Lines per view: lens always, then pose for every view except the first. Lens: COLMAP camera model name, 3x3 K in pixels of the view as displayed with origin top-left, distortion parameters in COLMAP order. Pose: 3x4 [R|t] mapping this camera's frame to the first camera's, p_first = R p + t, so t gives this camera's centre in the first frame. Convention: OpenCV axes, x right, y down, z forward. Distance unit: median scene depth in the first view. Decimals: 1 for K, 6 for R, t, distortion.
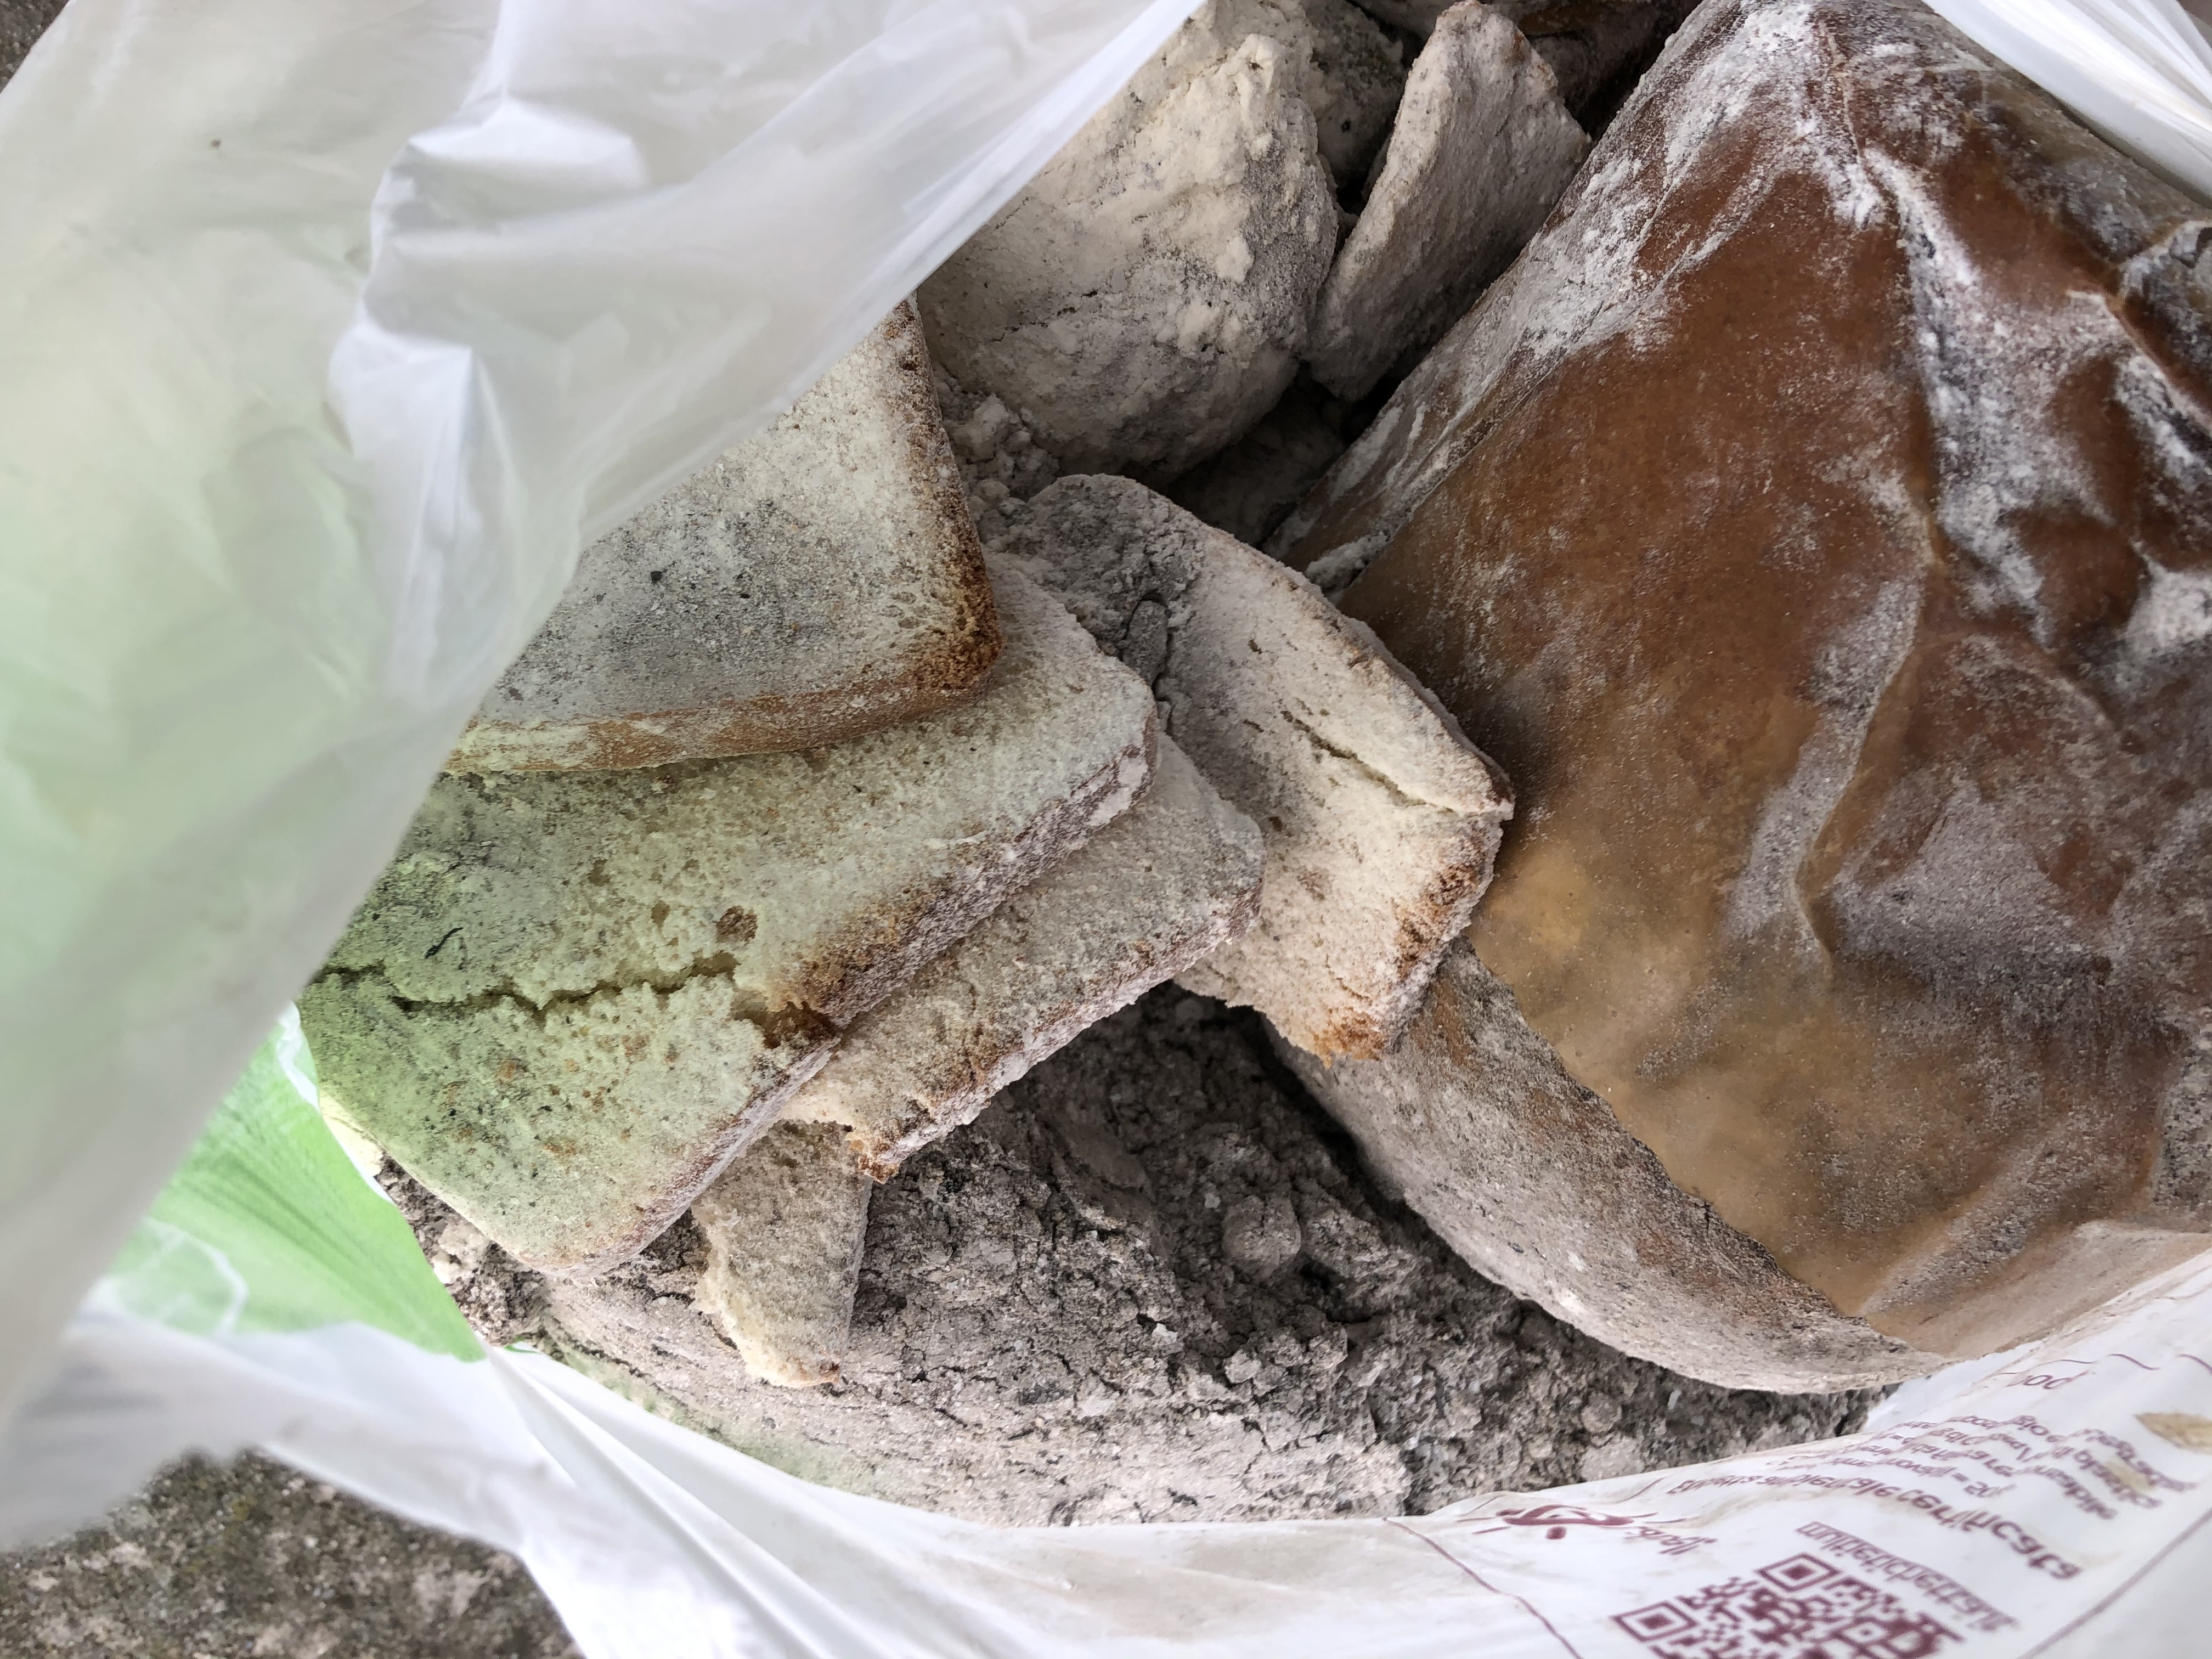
lens RADIAL K [[1885.7, 0, 1106.0], [0, 1885.7, 829.5], [0, 0, 1]] dist [-0.110901, 0.177856]
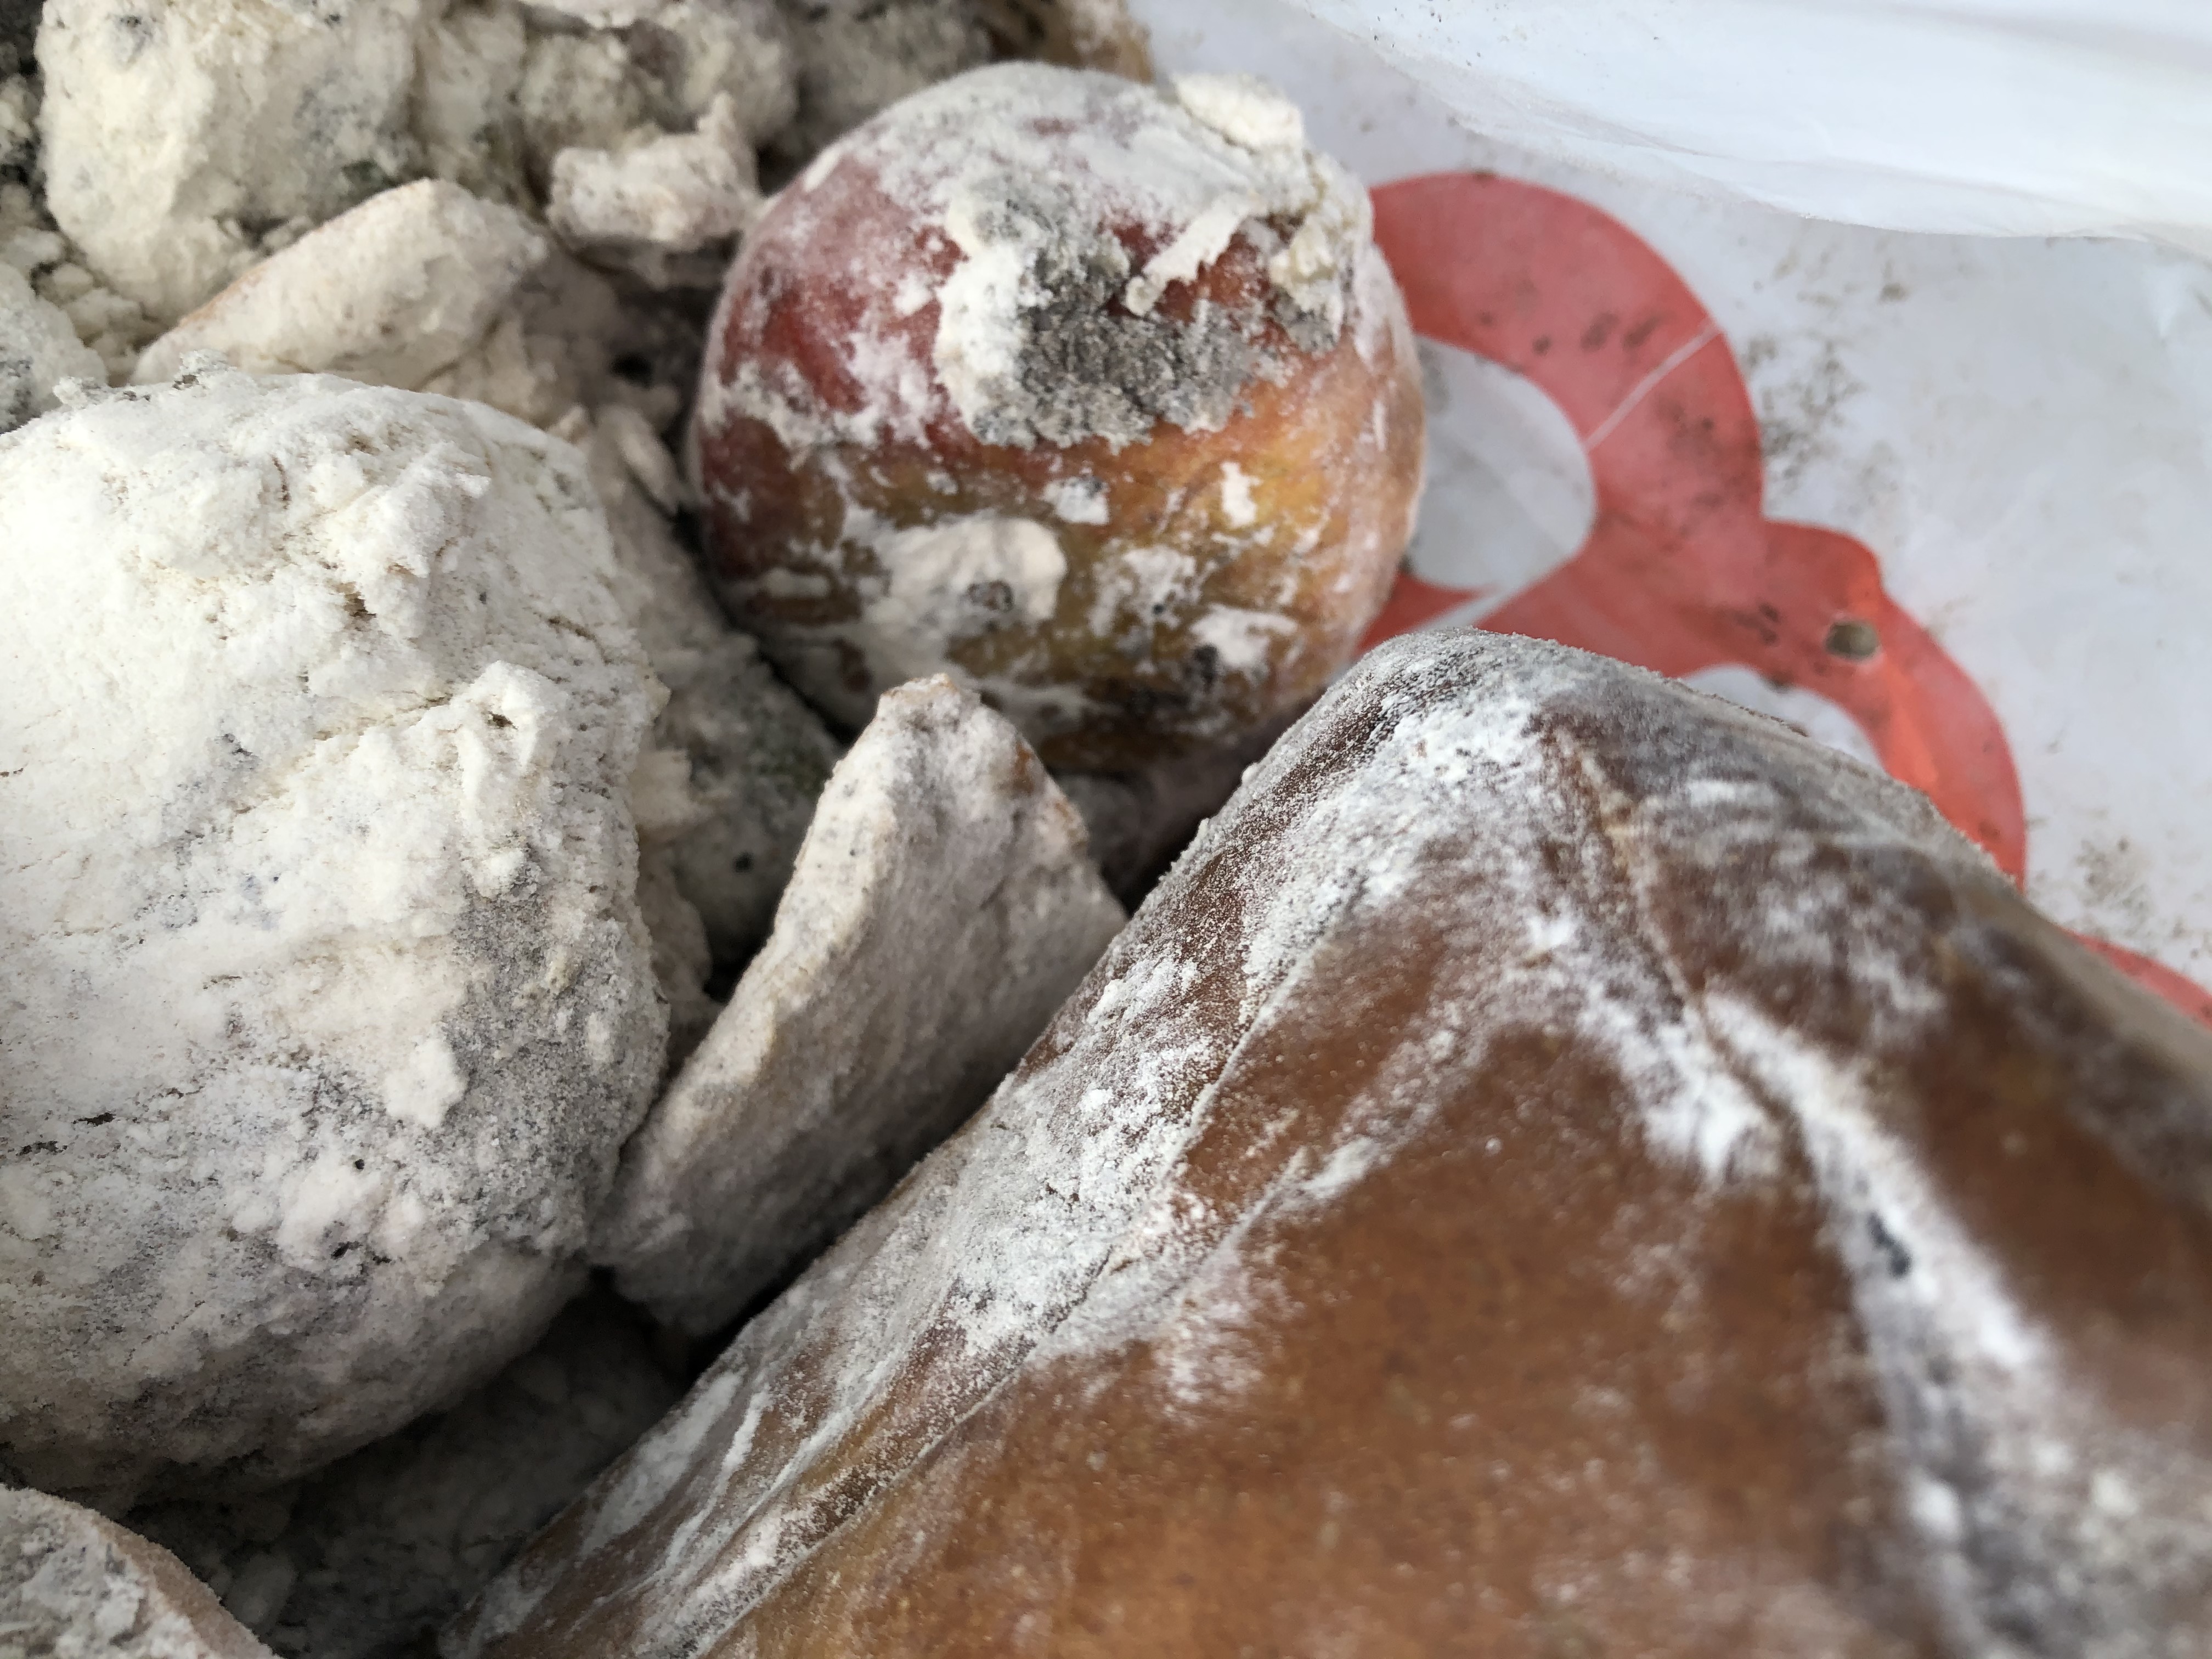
lens RADIAL K [[1795.7, 0, 1106.0], [0, 1795.7, 829.5], [0, 0, 1]] dist [0.008146, -0.001051]
pose [[0.972438, 0.118730, 0.200670, 0.168443], [-0.031435, 0.919541, -0.391734, -0.210386], [-0.231035, 0.374629, 0.897929, 0.576177]]
